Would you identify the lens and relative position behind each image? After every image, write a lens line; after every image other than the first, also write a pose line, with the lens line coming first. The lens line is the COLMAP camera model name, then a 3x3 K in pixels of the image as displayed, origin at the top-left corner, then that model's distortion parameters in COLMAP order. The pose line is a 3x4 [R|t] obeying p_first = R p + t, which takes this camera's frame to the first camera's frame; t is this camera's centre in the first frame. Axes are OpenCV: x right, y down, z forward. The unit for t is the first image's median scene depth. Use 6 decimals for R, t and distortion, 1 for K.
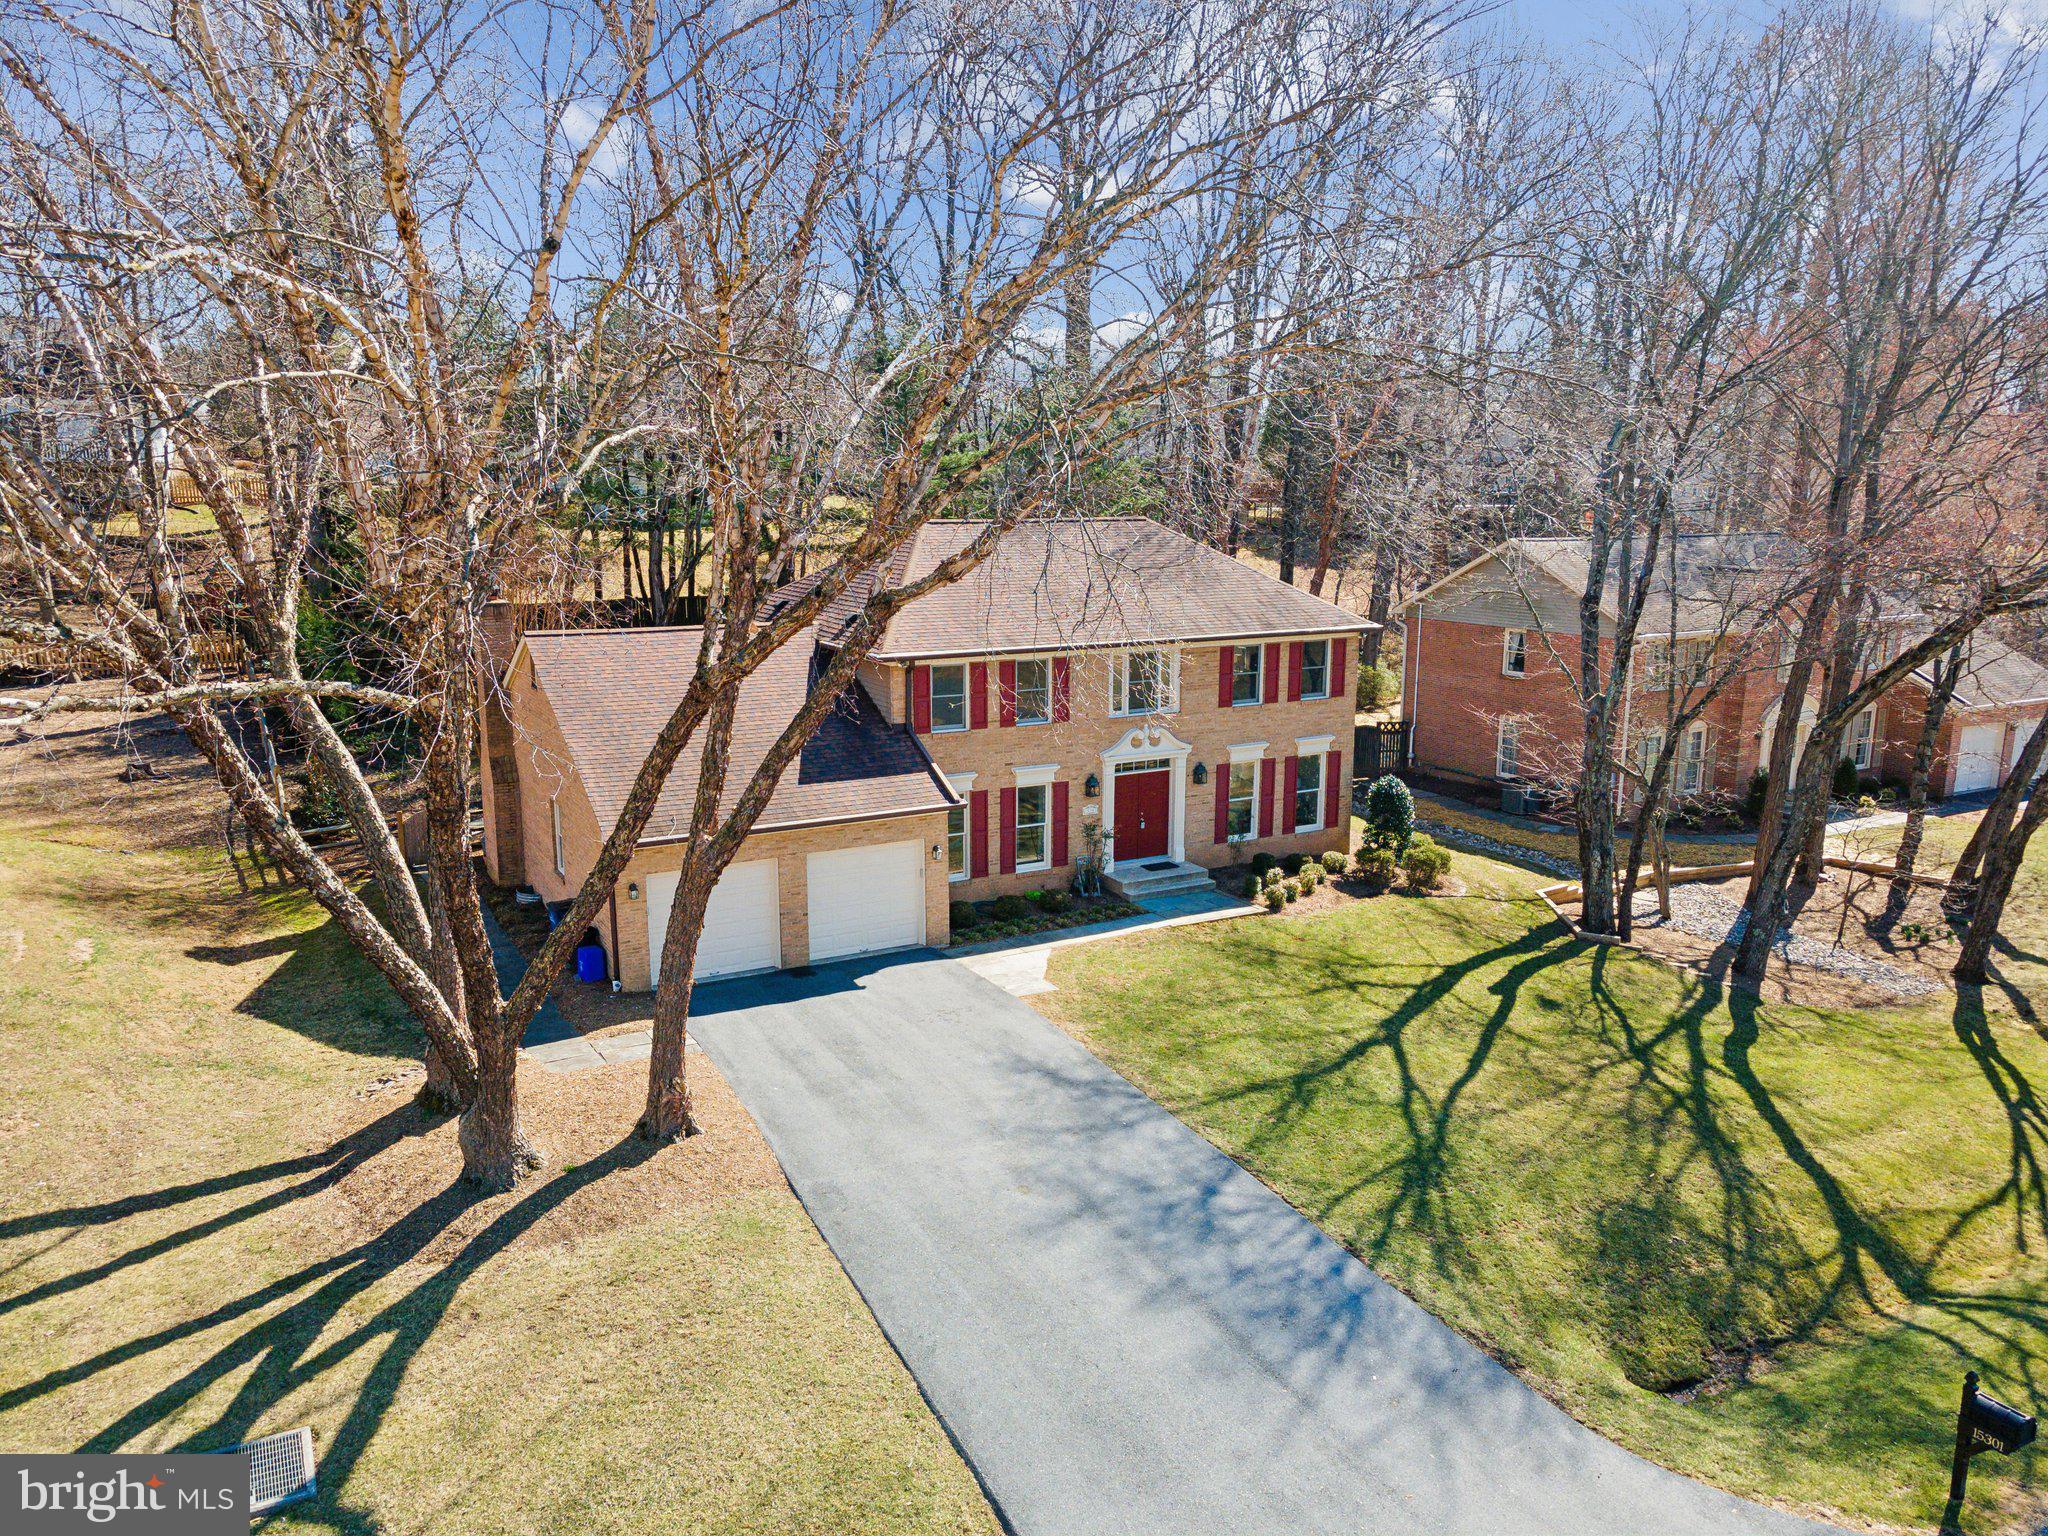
lens RADIAL K [[1474.5, 0, 1009.3], [0, 1474.5, 770.7], [0, 0, 1]] dist [0.057080, 0.000335]
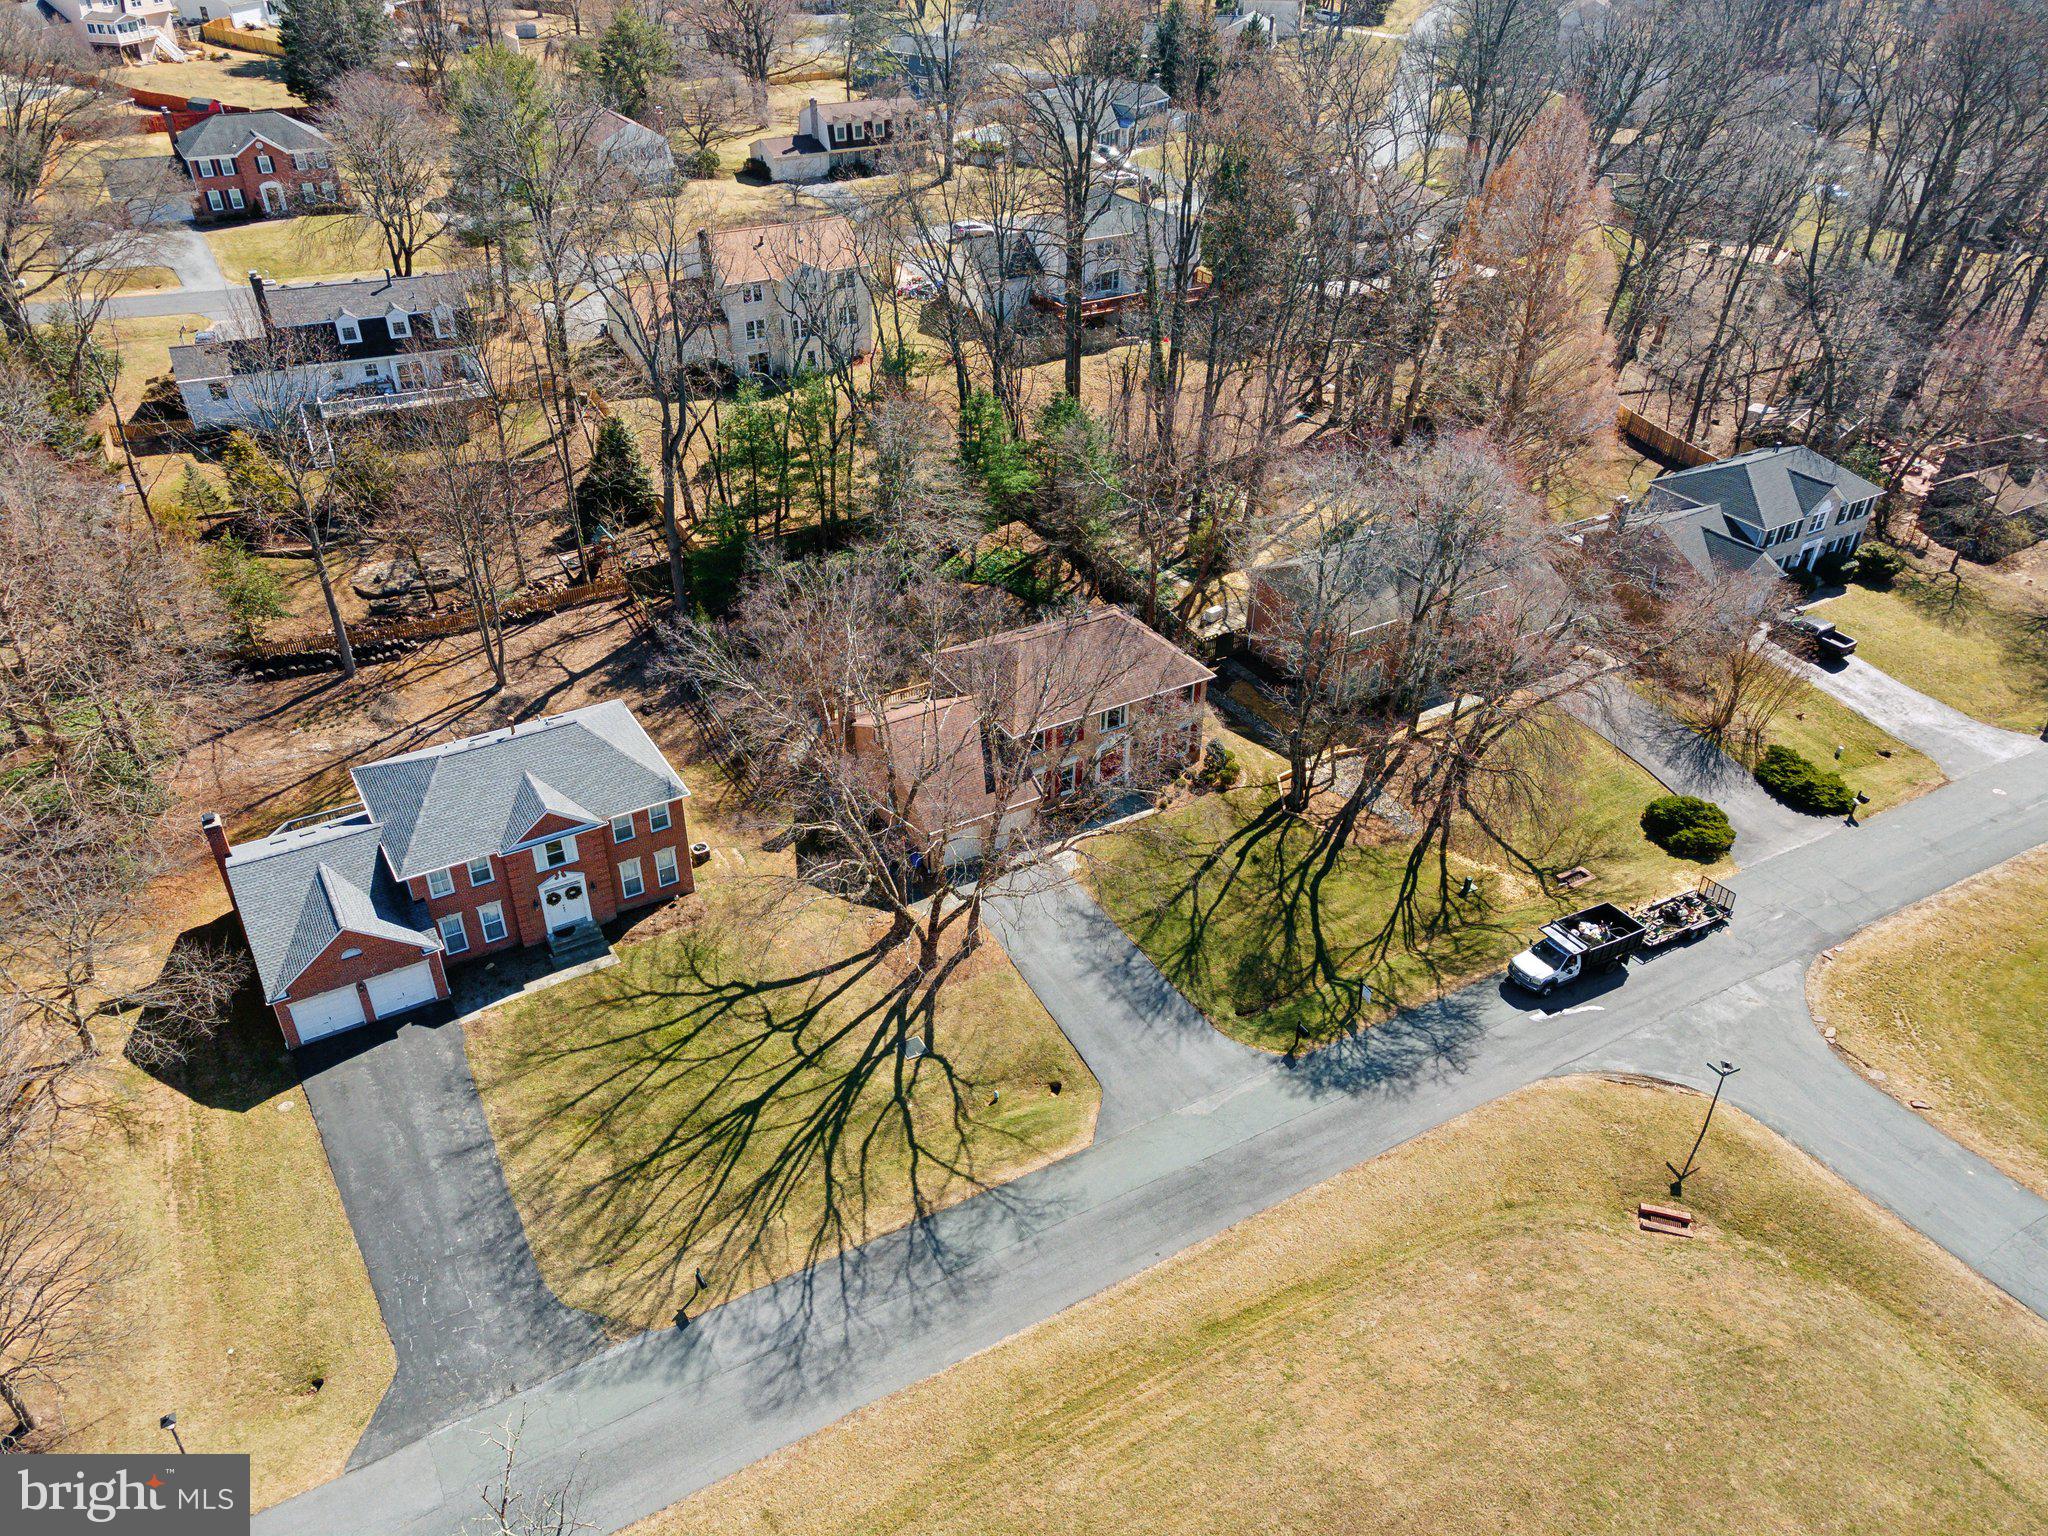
lens RADIAL K [[1474.5, 0, 1006.6], [0, 1474.5, 773.3], [0, 0, 1]] dist [0.057080, 0.000335]
pose [[0.999445, -0.000828, 0.033294, -0.182008], [-0.012245, 0.920537, 0.390464, -1.007705], [-0.030971, -0.390655, 0.920016, -1.375599]]
